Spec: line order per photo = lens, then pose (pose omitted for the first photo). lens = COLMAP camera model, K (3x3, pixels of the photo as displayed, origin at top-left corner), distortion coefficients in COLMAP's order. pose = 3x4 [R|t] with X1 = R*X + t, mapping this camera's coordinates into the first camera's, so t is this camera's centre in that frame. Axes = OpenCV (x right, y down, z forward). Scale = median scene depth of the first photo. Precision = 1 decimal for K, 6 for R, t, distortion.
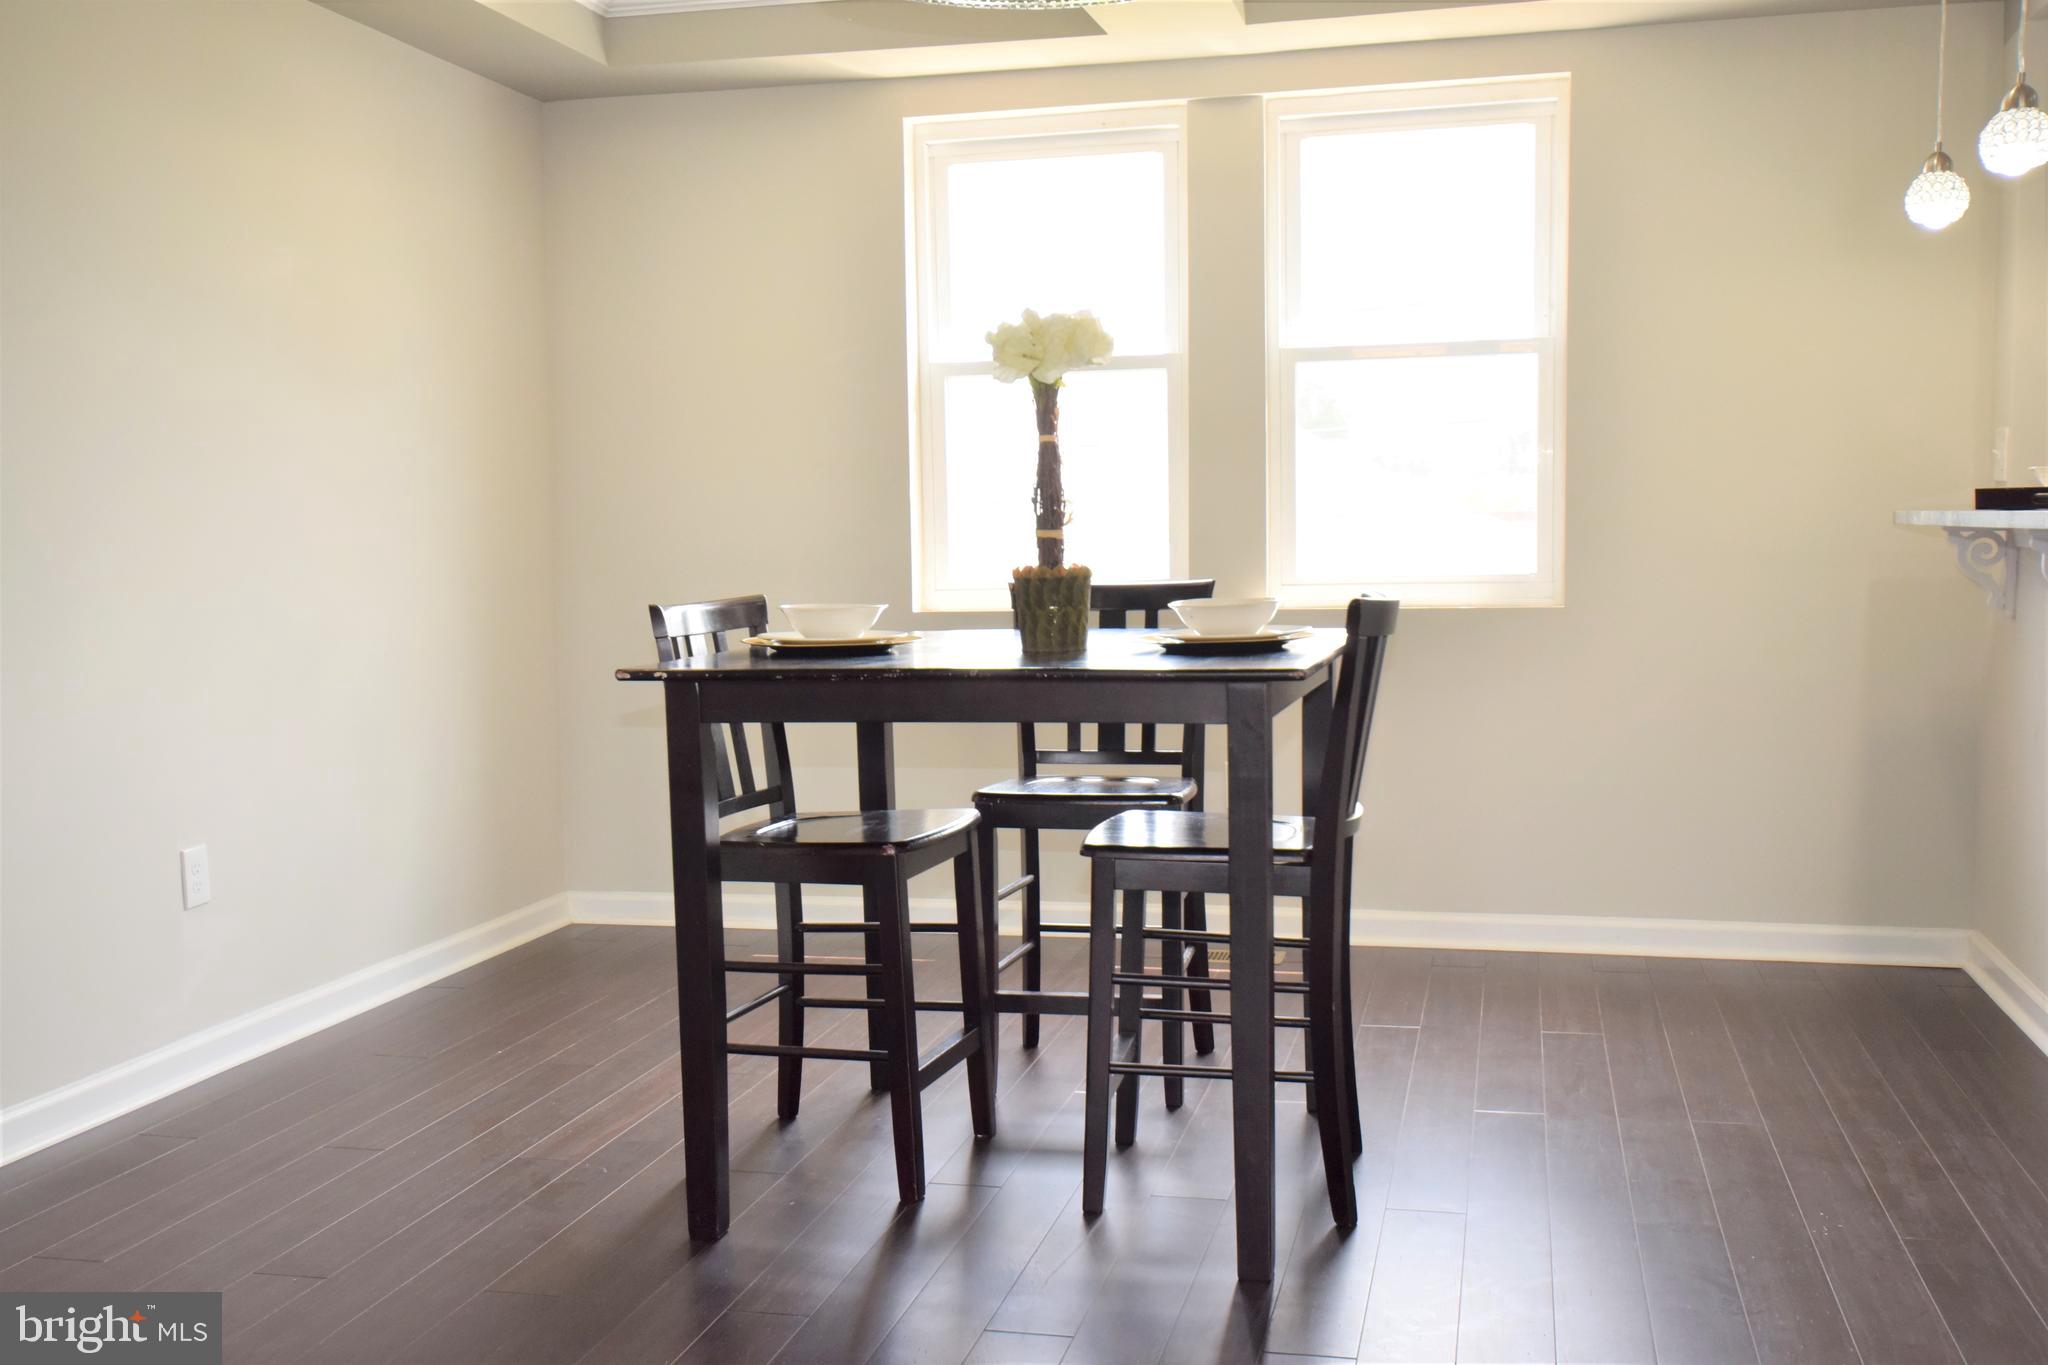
lens RADIAL K [[2112.2, 0, 1024.0], [0, 2112.2, 682.5], [0, 0, 1]] dist [0.022578, 0.024728]
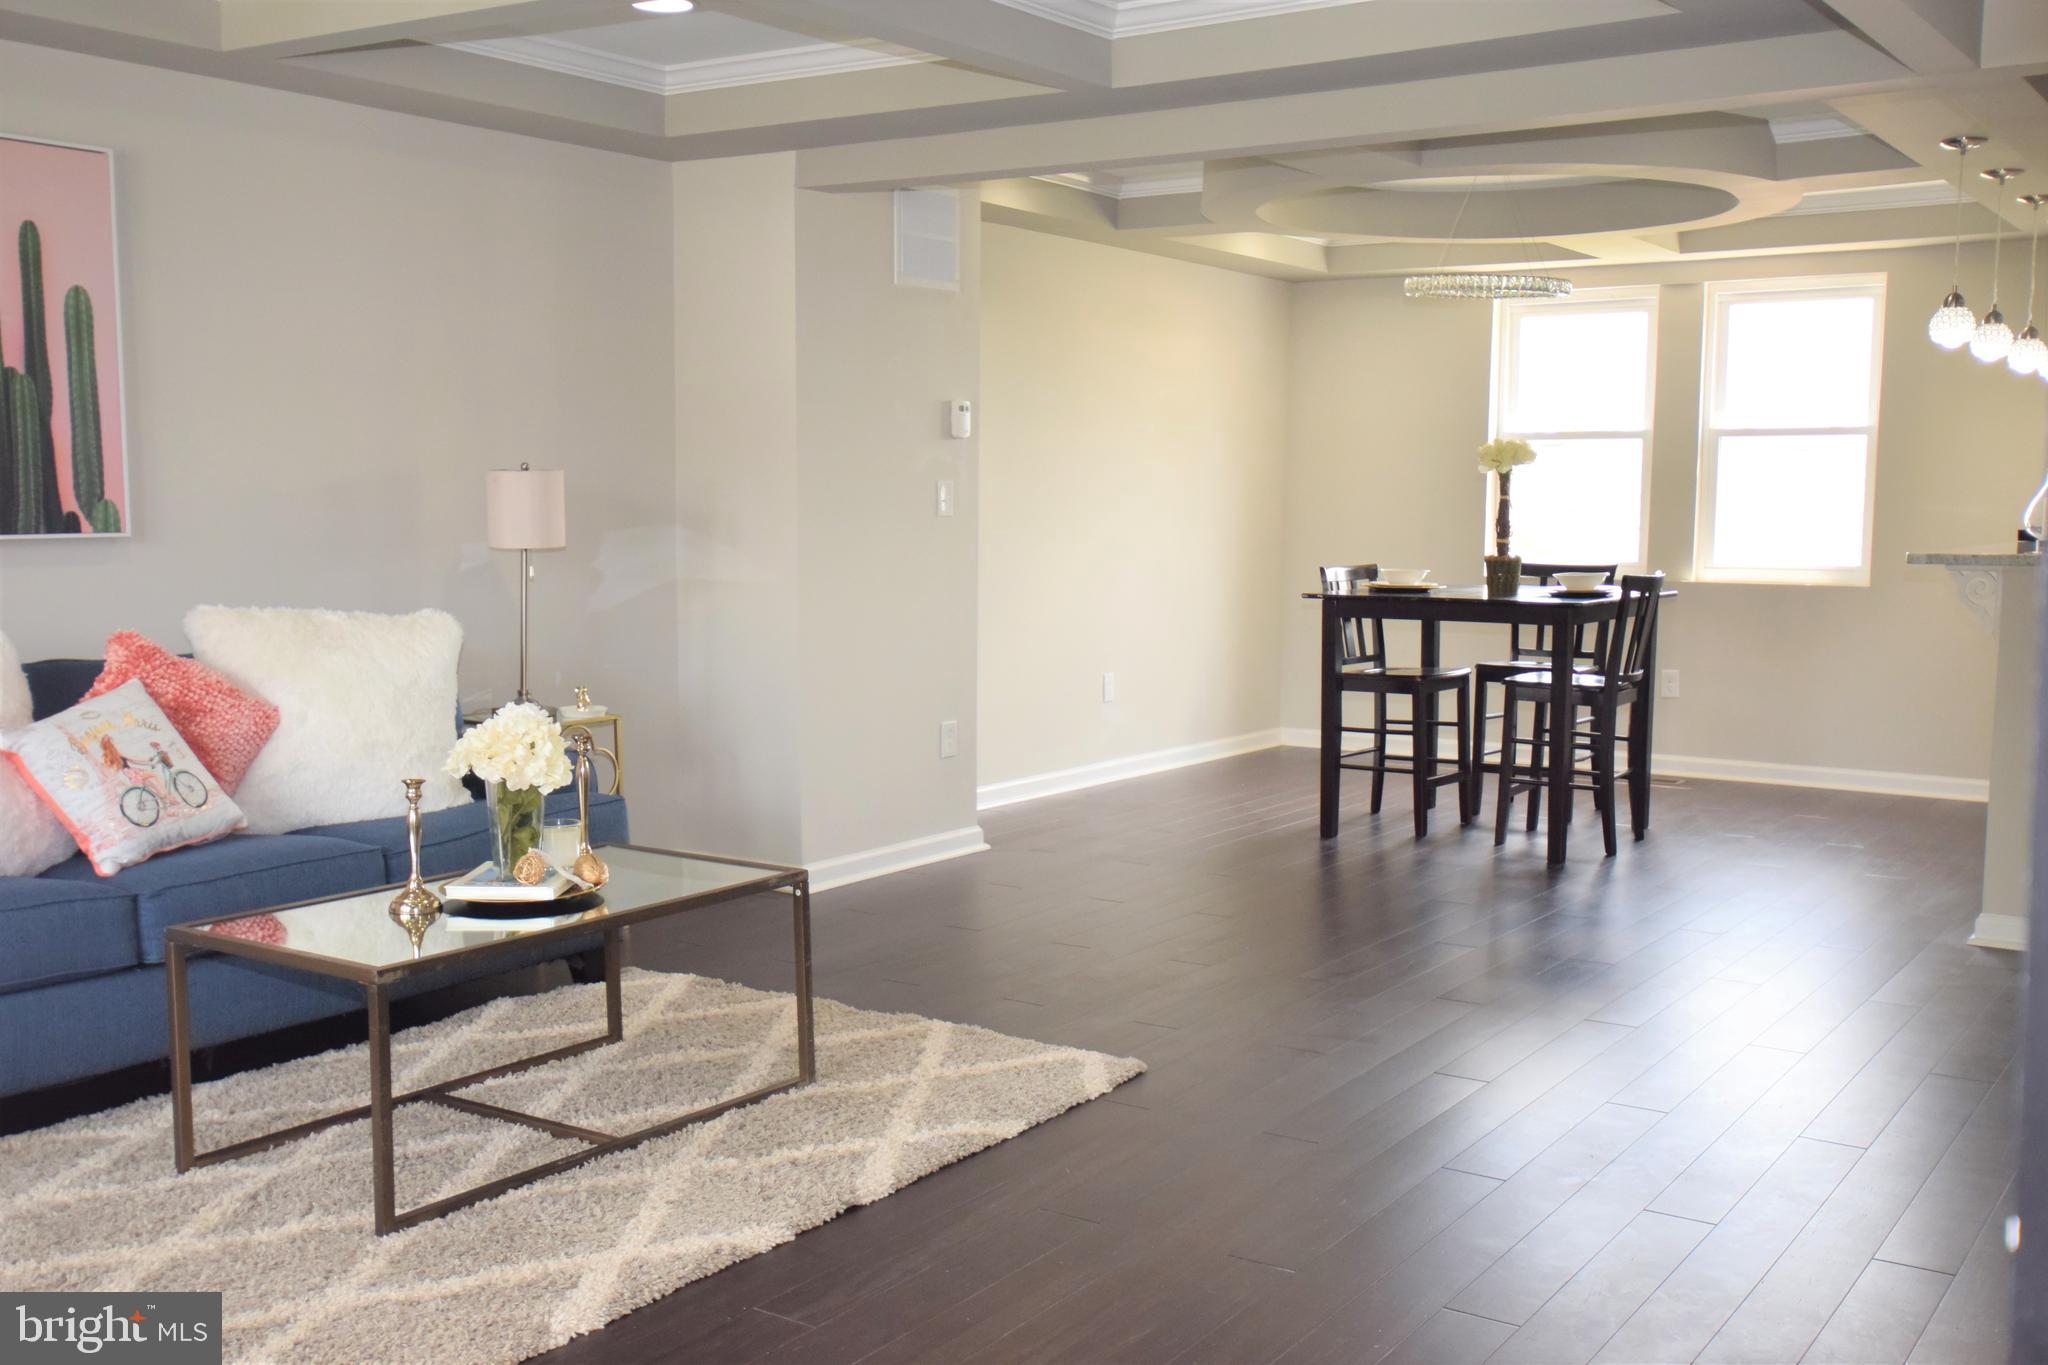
lens RADIAL K [[2047.1, 0, 1024.0], [0, 2047.1, 682.5], [0, 0, 1]] dist [0.037778, 0.000974]
pose [[0.935207, 0.054414, -0.349895, 0.294450], [-0.045906, 0.998415, 0.032569, 0.030391], [0.351112, -0.014396, 0.936223, -1.163688]]
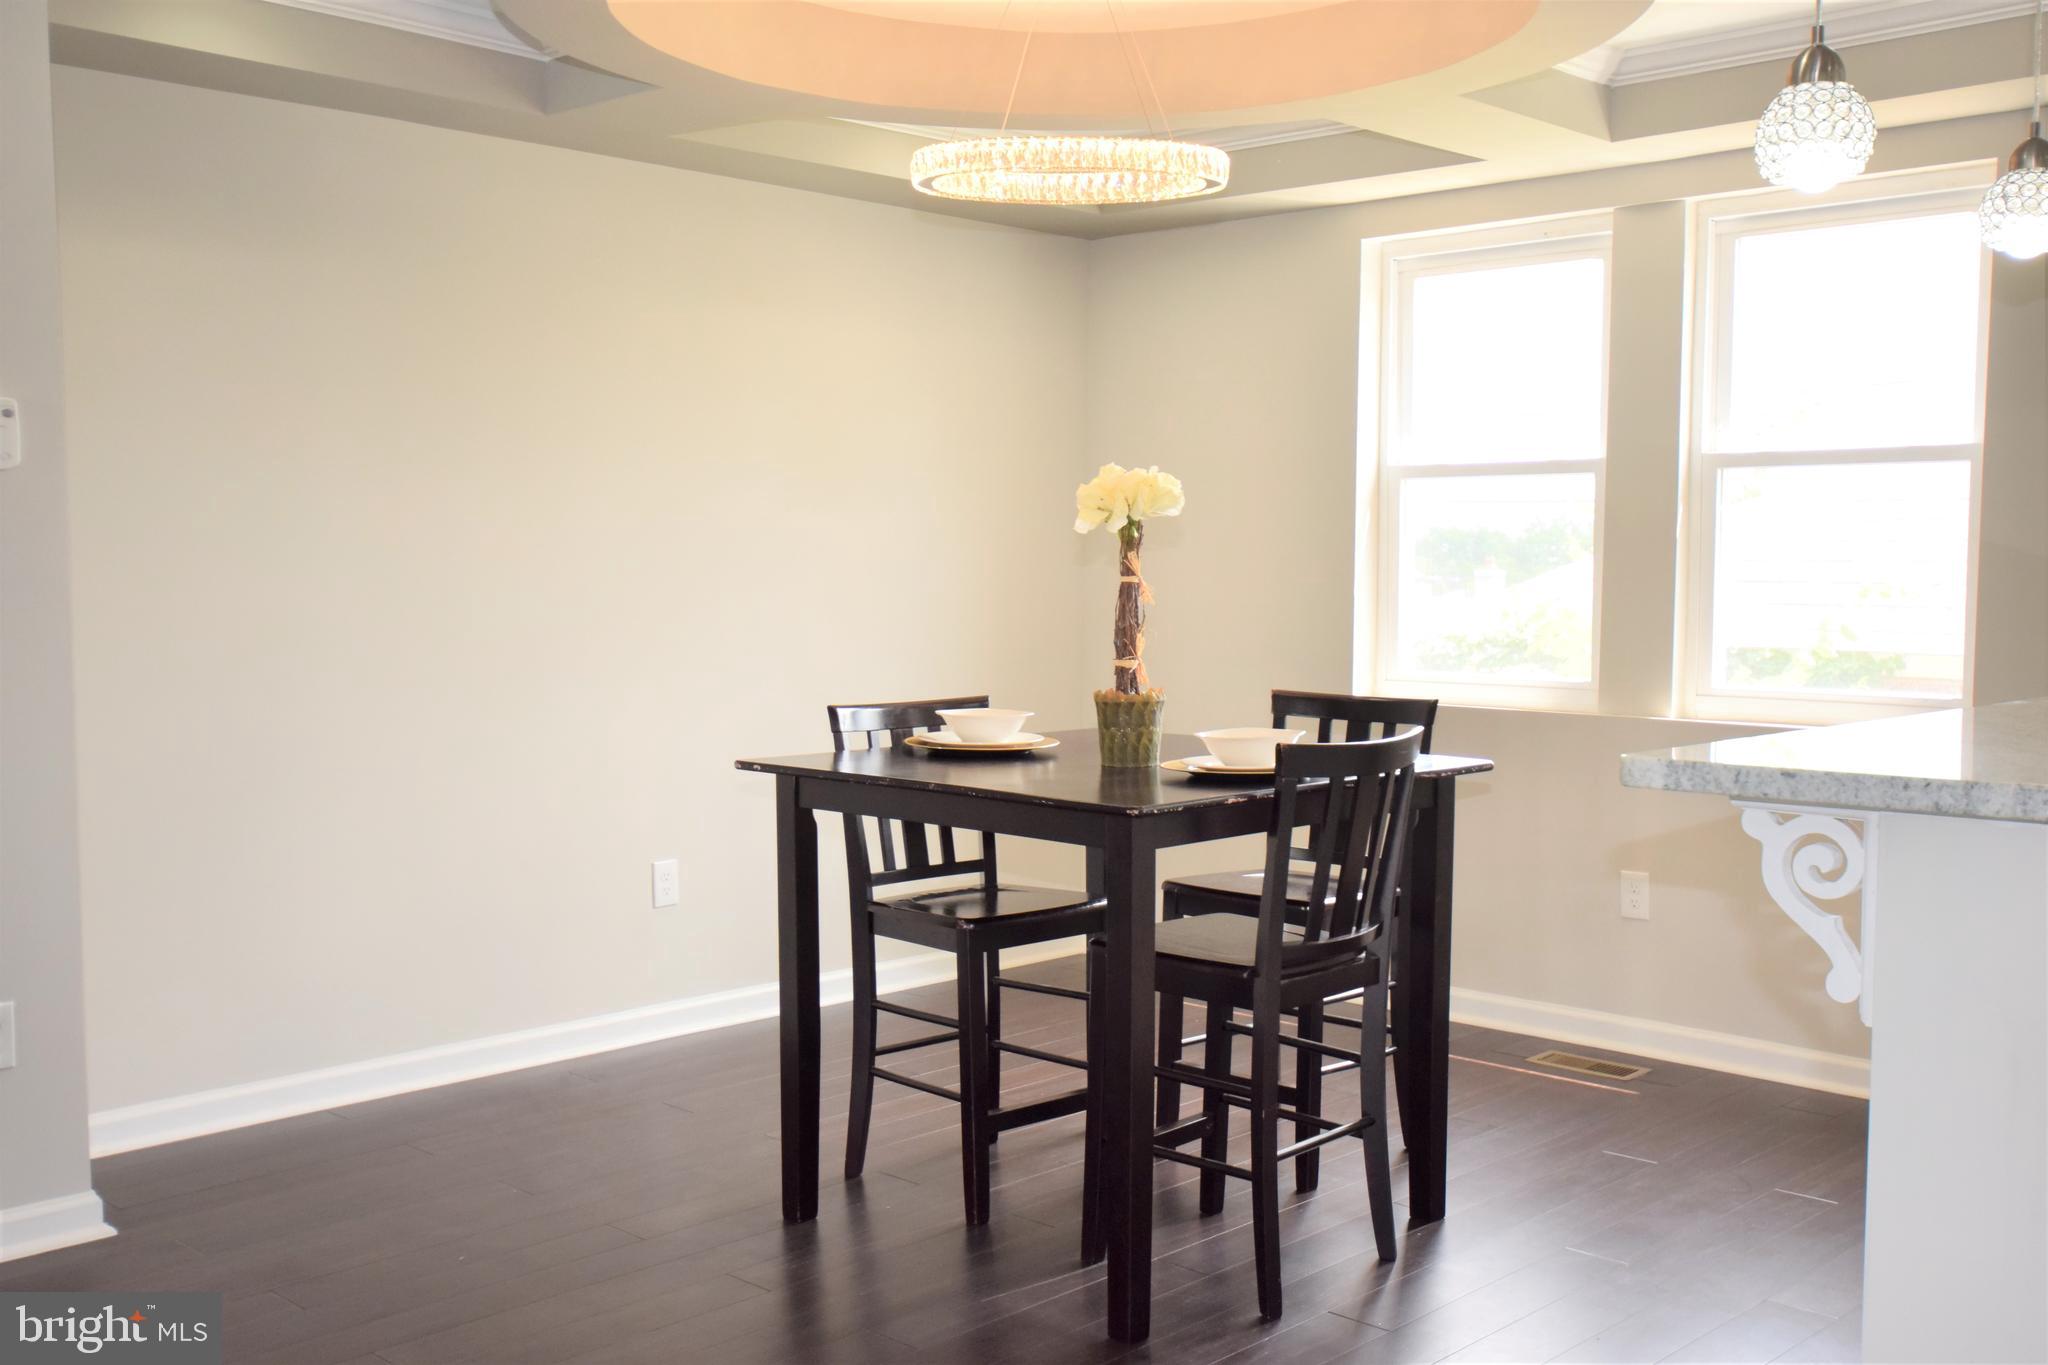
lens RADIAL K [[2112.2, 0, 1024.0], [0, 2112.2, 682.5], [0, 0, 1]] dist [0.022578, 0.024728]
pose [[0.852985, 0.053216, -0.519215, 0.549461], [-0.055443, 0.998399, 0.011245, -0.068929], [0.518982, 0.019195, 0.854569, 0.001803]]
